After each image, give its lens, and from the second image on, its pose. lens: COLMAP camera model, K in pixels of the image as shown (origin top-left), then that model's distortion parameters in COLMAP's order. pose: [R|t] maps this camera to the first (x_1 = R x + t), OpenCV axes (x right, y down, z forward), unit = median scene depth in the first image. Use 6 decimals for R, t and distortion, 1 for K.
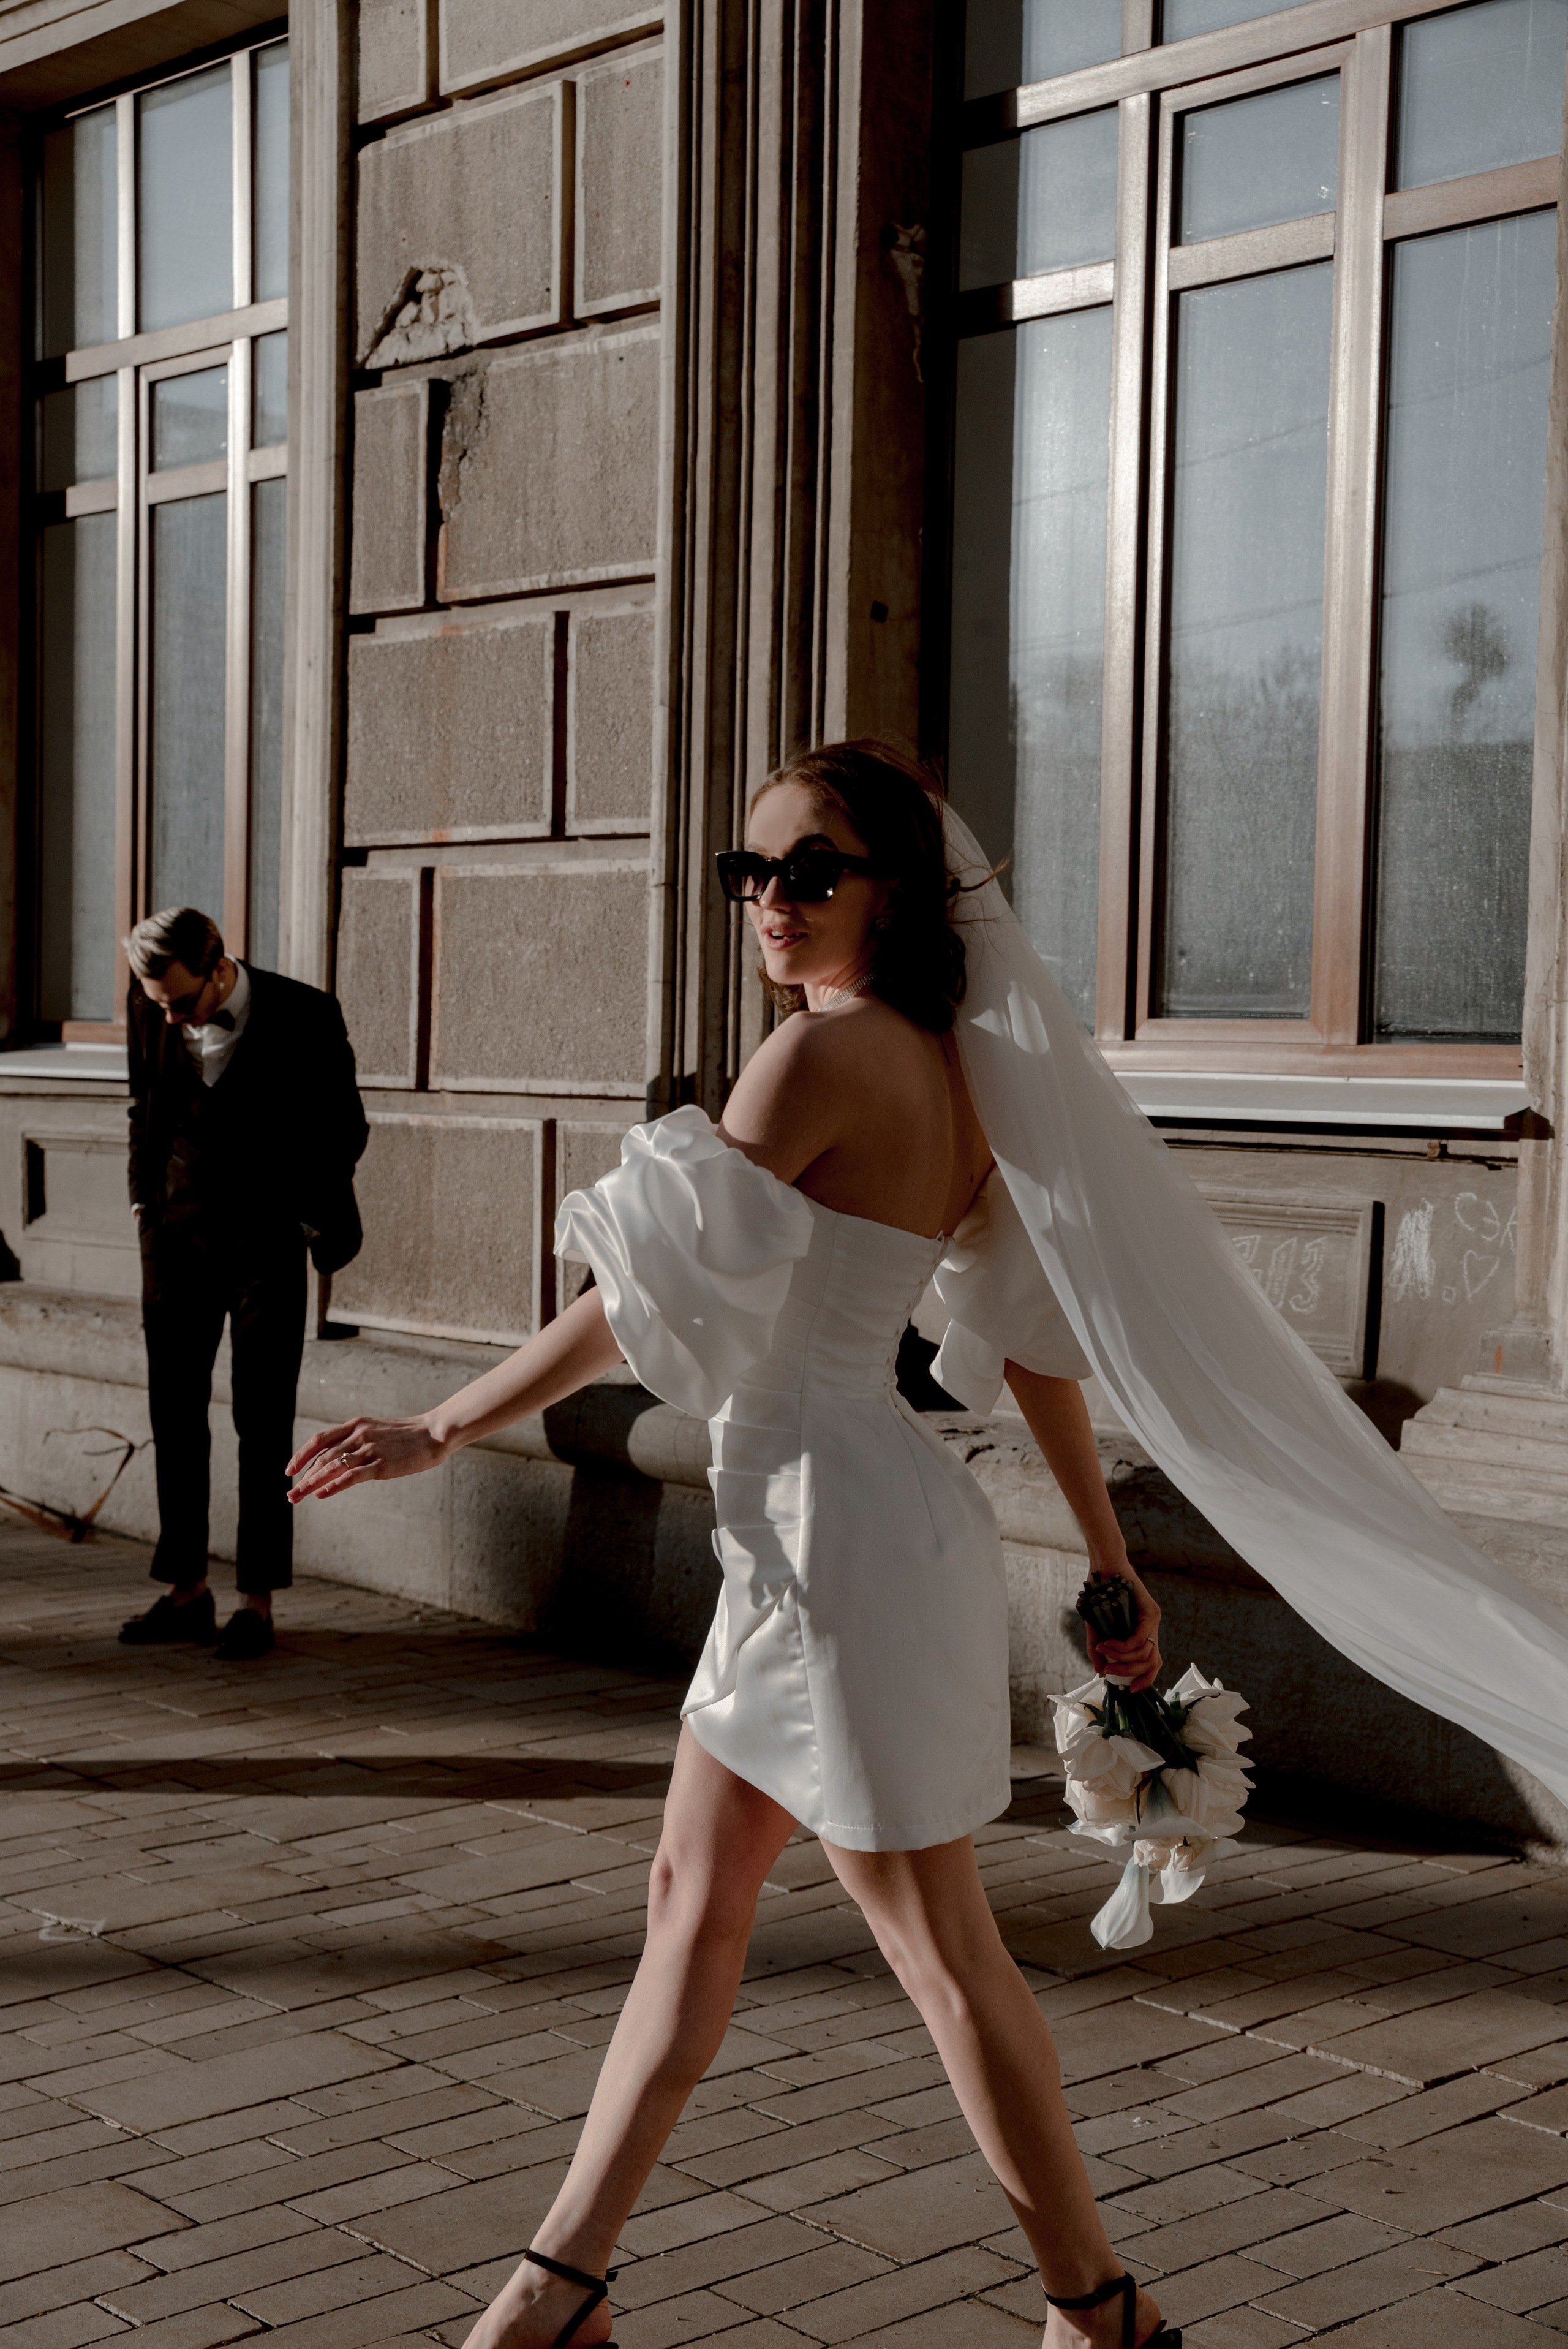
lens RADIAL K [[3330.6, 0, 792.4], [0, 3330.6, 1173.8], [0, 0, 1]] dist [0.067480, 0.207790]
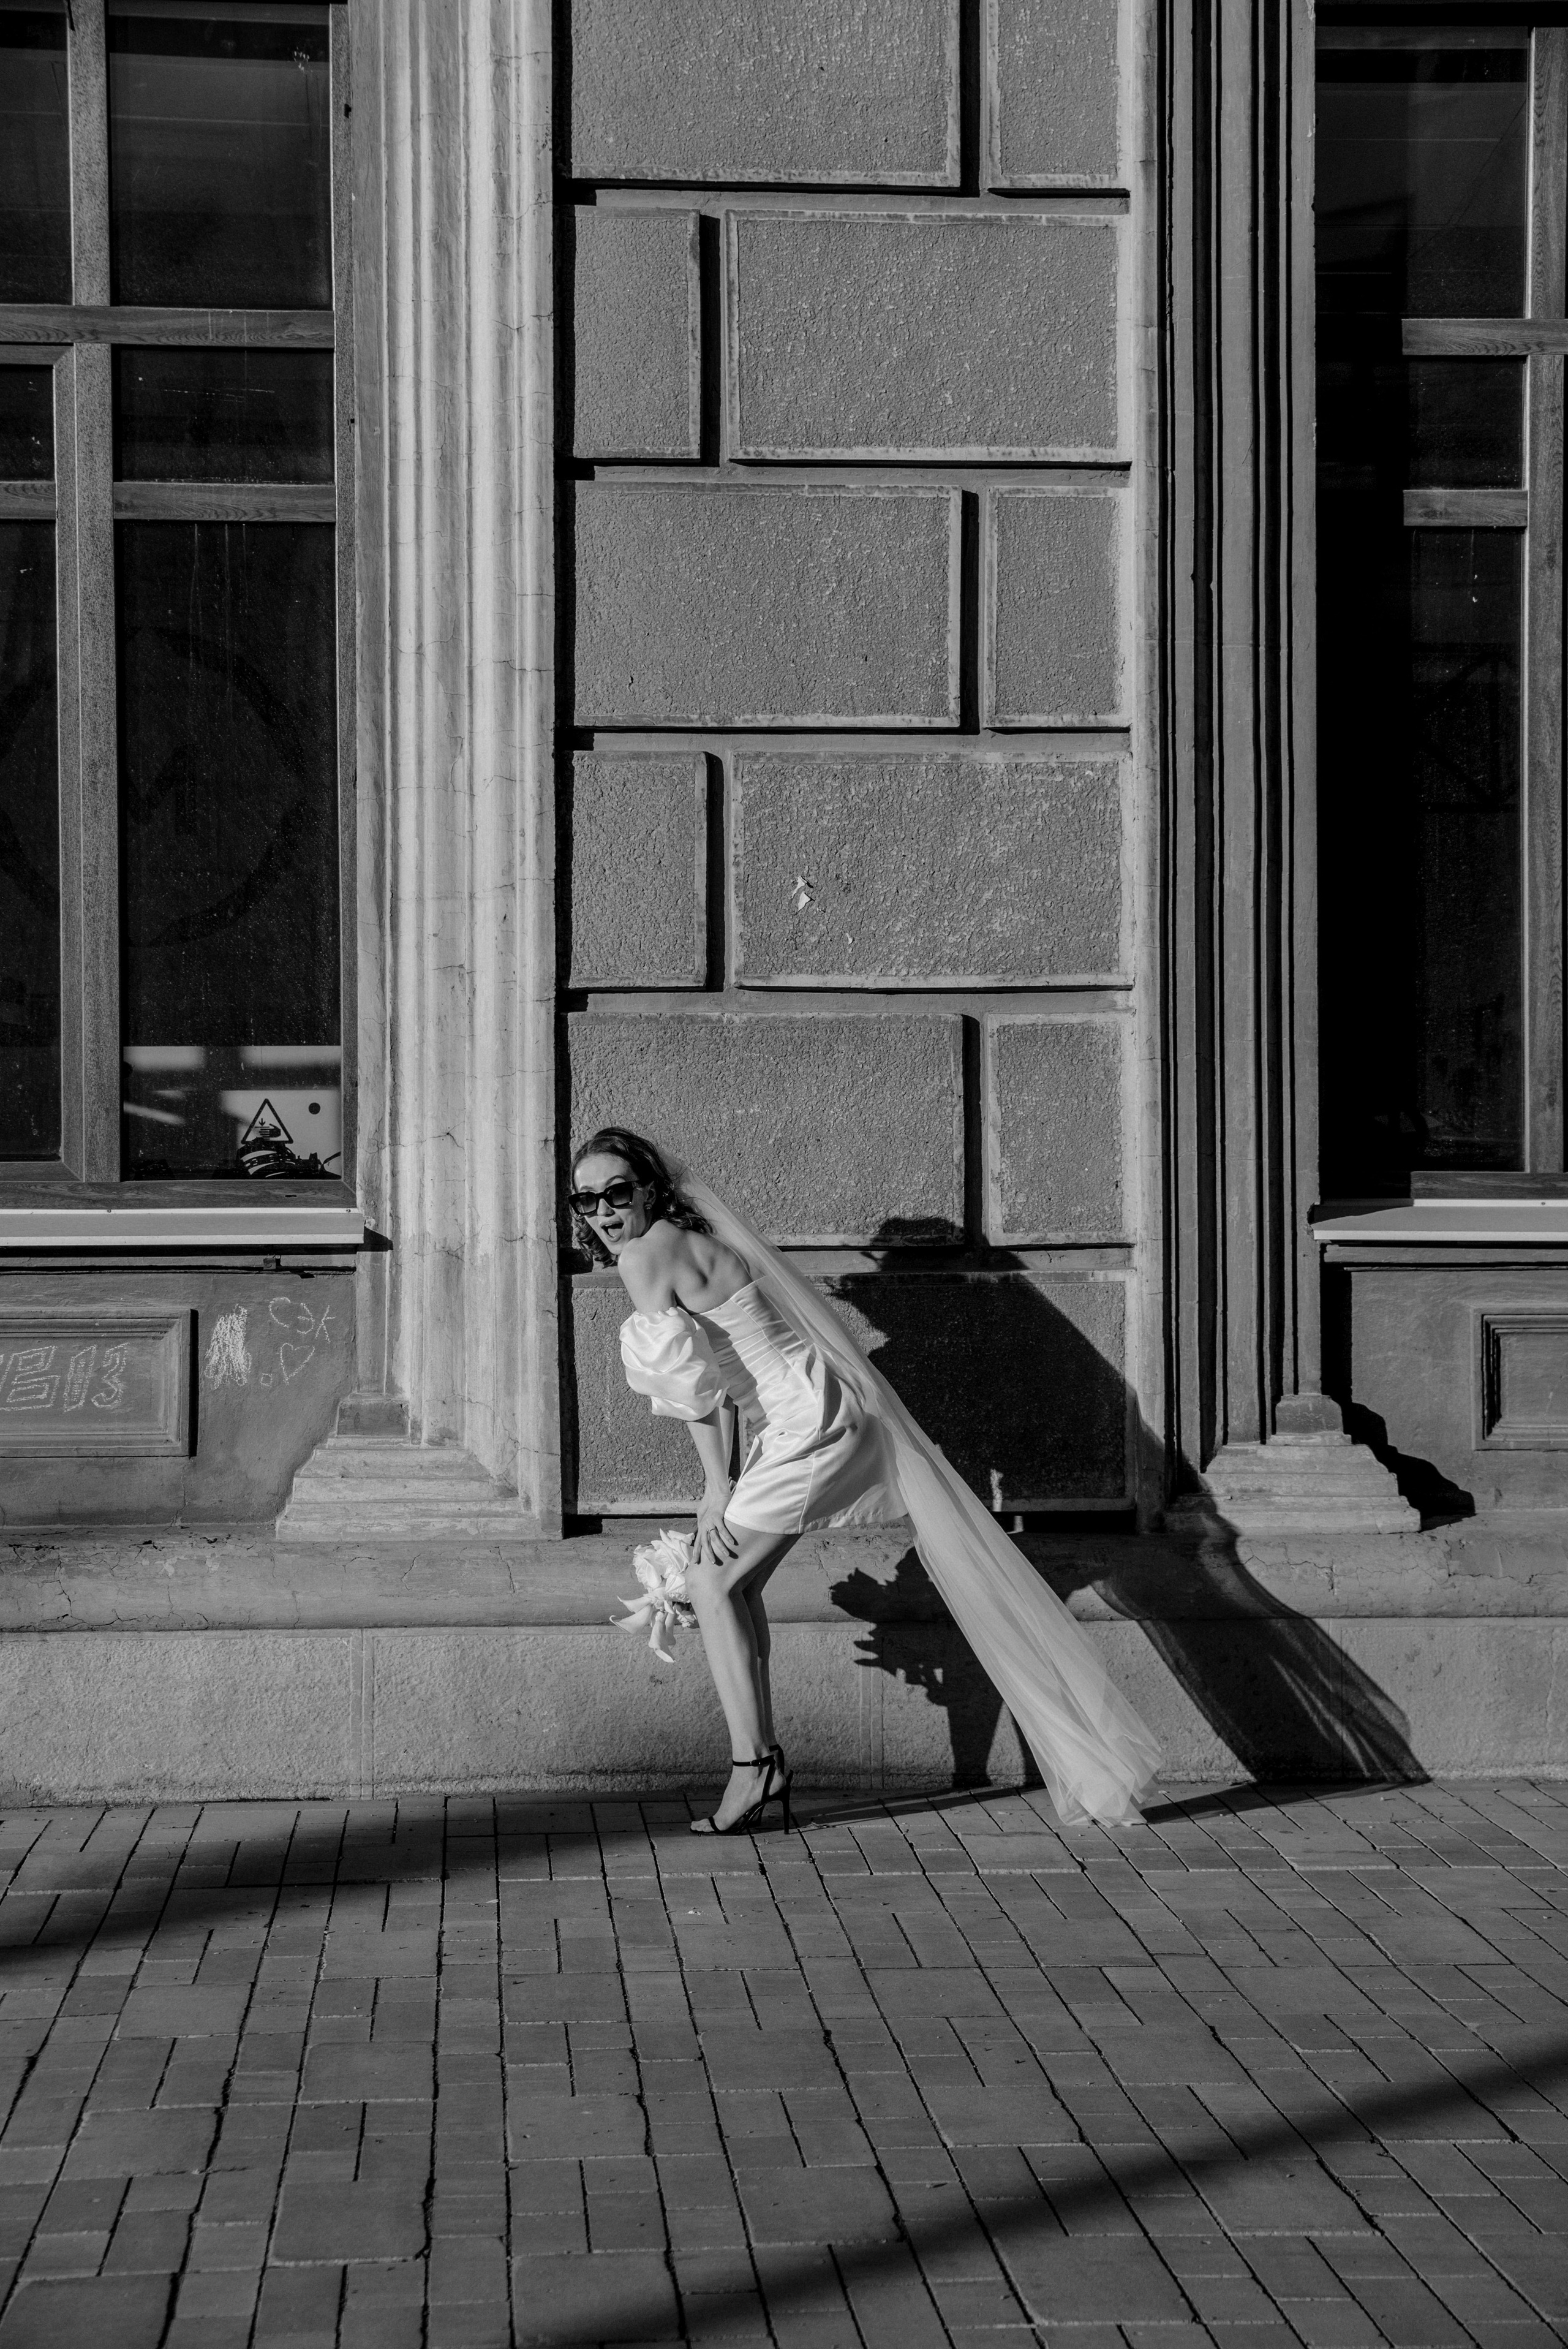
lens RADIAL K [[4335.8, 0, 809.2], [0, 4335.8, 1167.5], [0, 0, 1]] dist [0.167685, 0.521454]
pose [[0.603741, -0.014948, 0.797041, -0.768489], [0.048159, 0.998682, -0.017750, -0.003487], [-0.795725, 0.049101, 0.603665, -0.114639]]
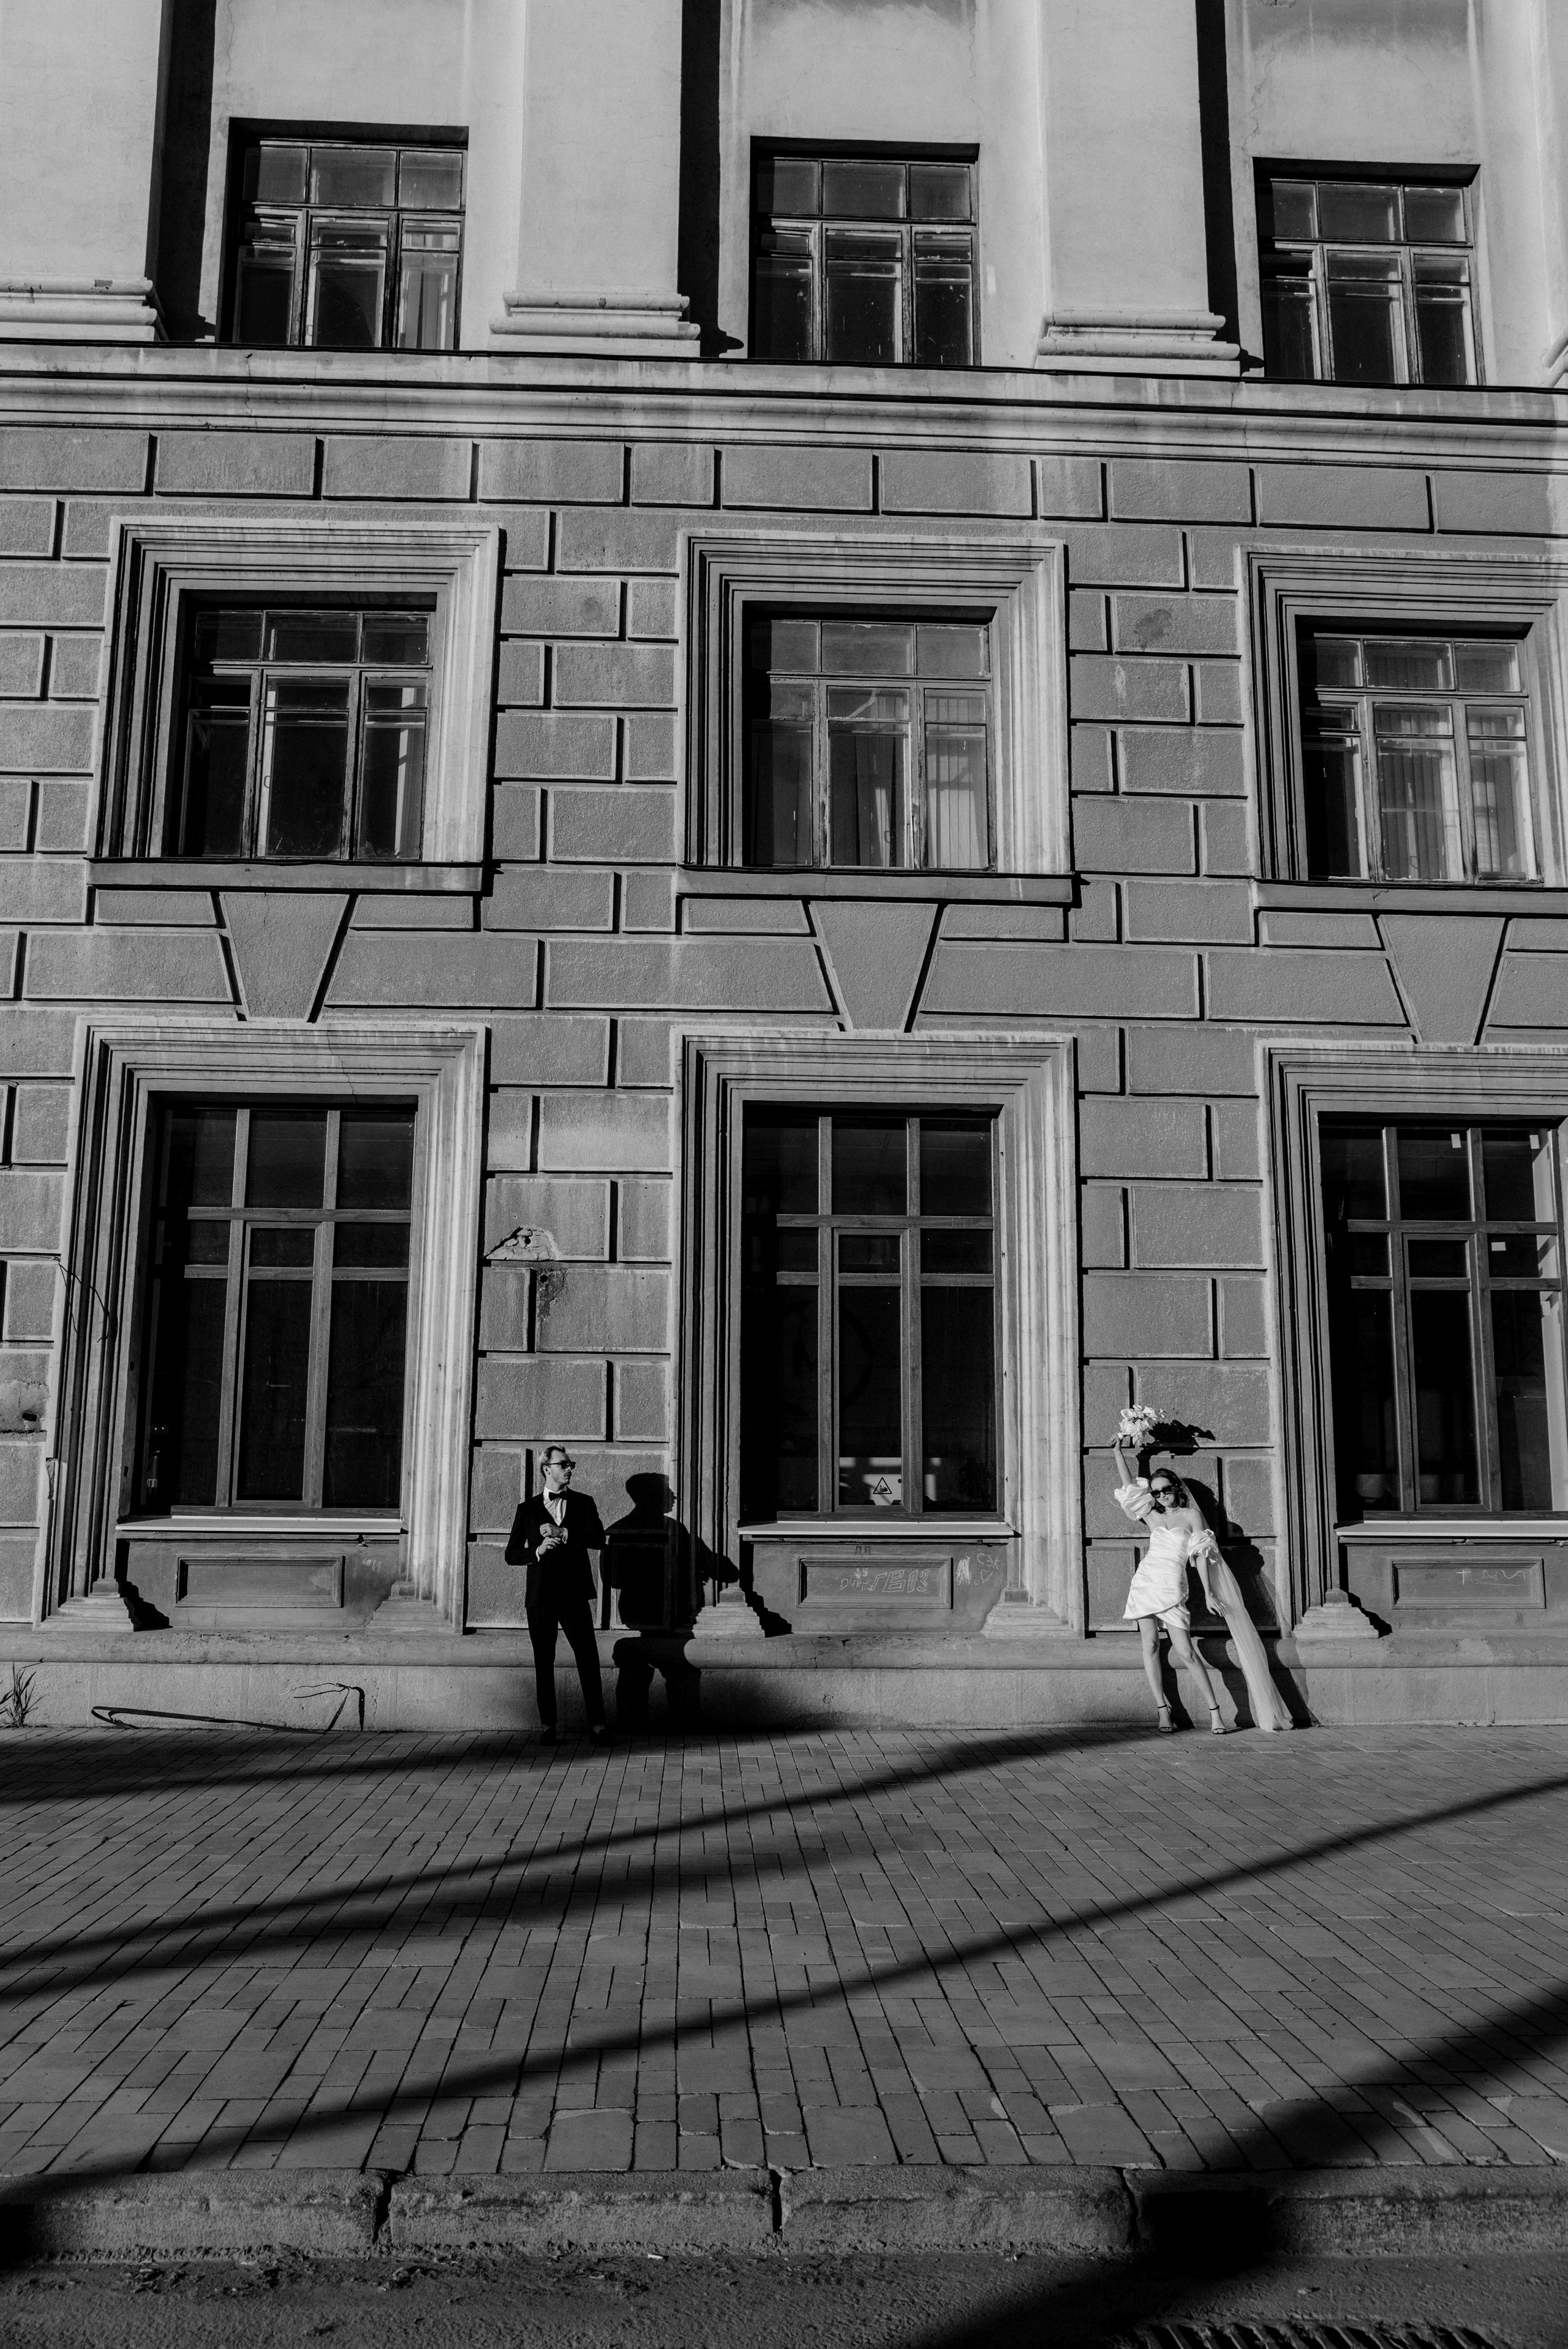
lens RADIAL K [[1900.4, 0, 784.0], [0, 1900.4, 1162.6], [0, 0, 1]] dist [-0.101183, 0.118779]
pose [[0.629922, 0.124578, 0.766602, -1.225091], [0.037298, 0.981060, -0.190077, -0.022350], [-0.775763, 0.148326, 0.613345, -0.123028]]
